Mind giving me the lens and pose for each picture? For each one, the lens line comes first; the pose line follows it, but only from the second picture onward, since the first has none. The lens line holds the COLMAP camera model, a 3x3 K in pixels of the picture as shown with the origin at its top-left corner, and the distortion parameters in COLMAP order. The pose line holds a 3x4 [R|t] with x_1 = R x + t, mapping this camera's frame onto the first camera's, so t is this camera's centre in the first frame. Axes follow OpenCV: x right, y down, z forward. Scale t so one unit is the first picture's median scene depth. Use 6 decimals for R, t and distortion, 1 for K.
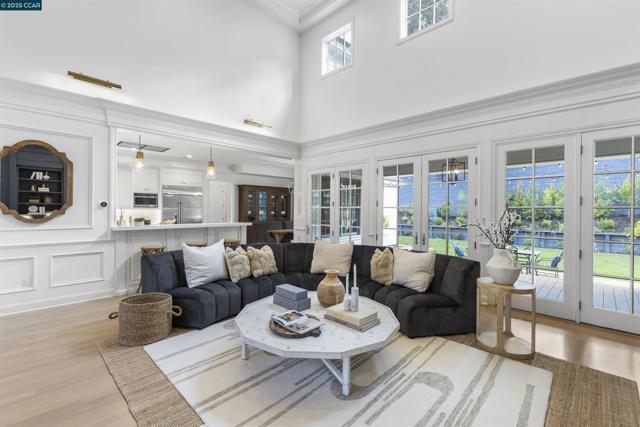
lens RADIAL K [[278.3, 0, 321.4], [0, 278.3, 217.2], [0, 0, 1]] dist [0.010426, -0.001783]
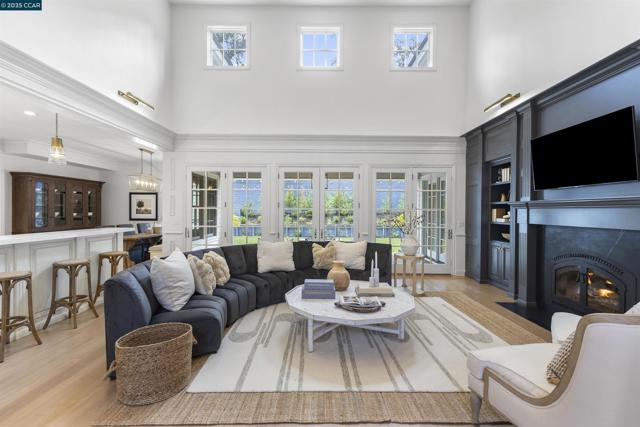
lens RADIAL K [[278.3, 0, 322.6], [0, 278.3, 213.1], [0, 0, 1]] dist [0.010426, -0.001783]
pose [[0.713486, -0.009390, 0.700607, -0.445128], [0.018704, 0.999809, -0.005648, -0.006789], [-0.700420, 0.017134, 0.713525, 0.090279]]
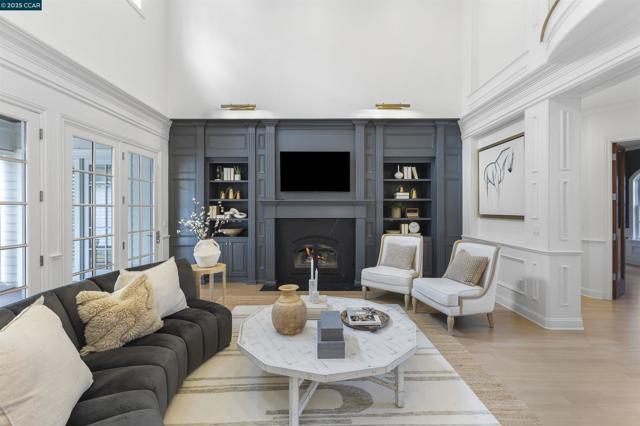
lens RADIAL K [[278.3, 0, 320.4], [0, 278.3, 208.1], [0, 0, 1]] dist [0.010426, -0.001783]
pose [[-0.701188, -0.013318, 0.712852, -0.300726], [0.013676, 0.999390, 0.032123, -0.033385], [-0.712845, 0.032273, -0.700579, 0.768375]]
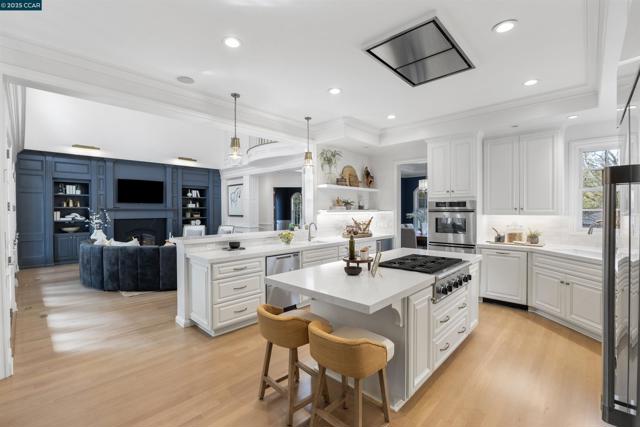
lens RADIAL K [[284.6, 0, 319.3], [0, 284.6, 210.9], [0, 0, 1]] dist [-0.009165, -0.001500]
pose [[-0.999887, -0.004231, -0.014423, -0.616744], [-0.004649, 0.999566, 0.029073, -0.064419], [0.014293, 0.029137, -0.999473, 1.750302]]
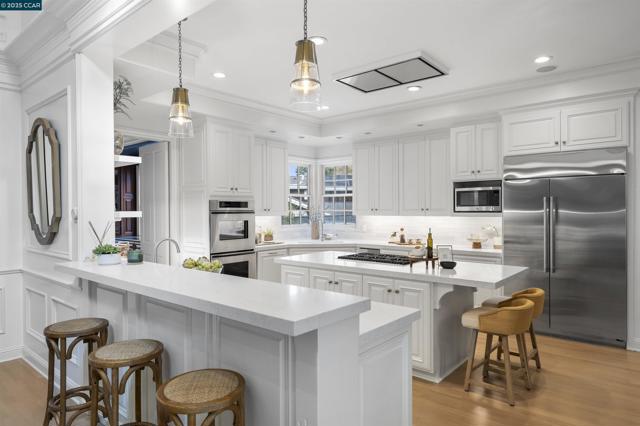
lens RADIAL K [[389.3, 0, 318.8], [0, 389.3, 212.6], [0, 0, 1]] dist [0.002110, -0.006480]
pose [[0.079577, 0.002553, -0.996825, -0.049247], [-0.019950, 0.999801, 0.000968, -0.046175], [0.996629, 0.019810, 0.079612, 1.053948]]
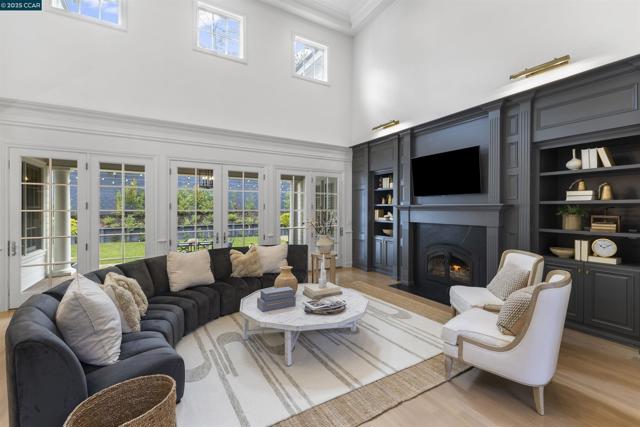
lens RADIAL K [[278.3, 0, 324.2], [0, 278.3, 209.3], [0, 0, 1]] dist [0.010426, -0.001783]
pose [[0.256690, -0.010146, 0.966440, -0.552207], [0.025810, 0.999660, 0.003640, -0.028406], [-0.966149, 0.024010, 0.256865, 0.272053]]
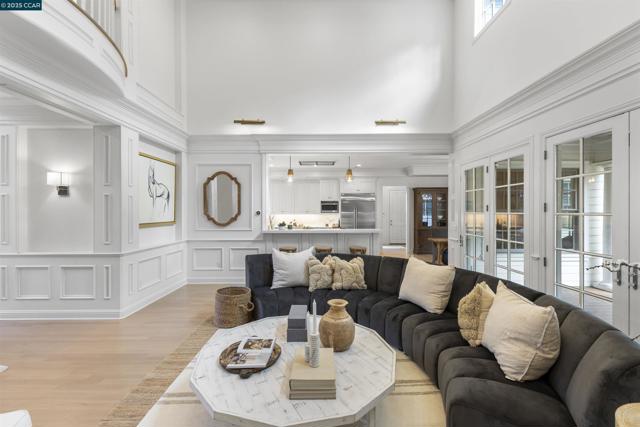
lens RADIAL K [[278.3, 0, 322.9], [0, 278.3, 213.9], [0, 0, 1]] dist [0.010426, -0.001783]
pose [[0.707527, -0.002284, -0.706682, 0.281526], [-0.011898, 0.999815, -0.015143, -0.018857], [0.706586, 0.019123, 0.707369, 0.216717]]
